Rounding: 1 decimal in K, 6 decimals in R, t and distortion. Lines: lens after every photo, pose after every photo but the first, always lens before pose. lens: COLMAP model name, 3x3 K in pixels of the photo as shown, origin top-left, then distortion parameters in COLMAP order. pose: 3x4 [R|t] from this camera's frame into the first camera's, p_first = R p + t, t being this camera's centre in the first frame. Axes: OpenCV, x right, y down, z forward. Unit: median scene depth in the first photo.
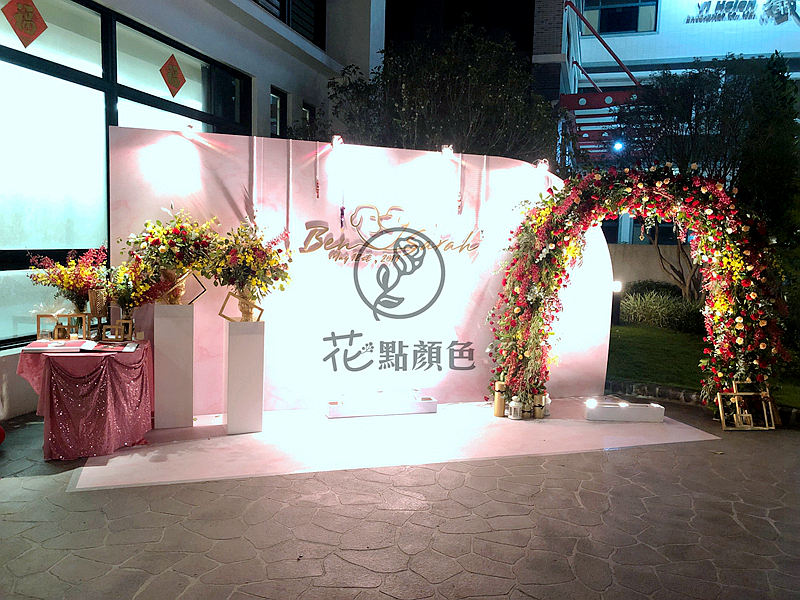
lens RADIAL K [[663.6, 0, 400.0], [0, 663.6, 300.0], [0, 0, 1]] dist [0.005329, -0.001159]
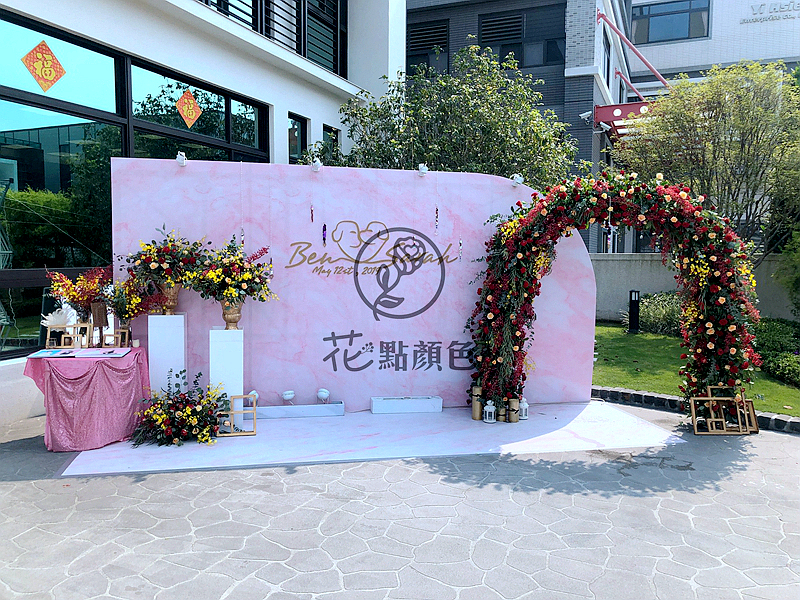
lens RADIAL K [[662.5, 0, 400.0], [0, 662.5, 300.0], [0, 0, 1]] dist [-0.058966, 0.125176]
pose [[0.994458, -0.012341, -0.104405, 0.145199], [0.010226, 0.999732, -0.020760, 0.007461], [0.104634, 0.019577, 0.994318, -0.051543]]
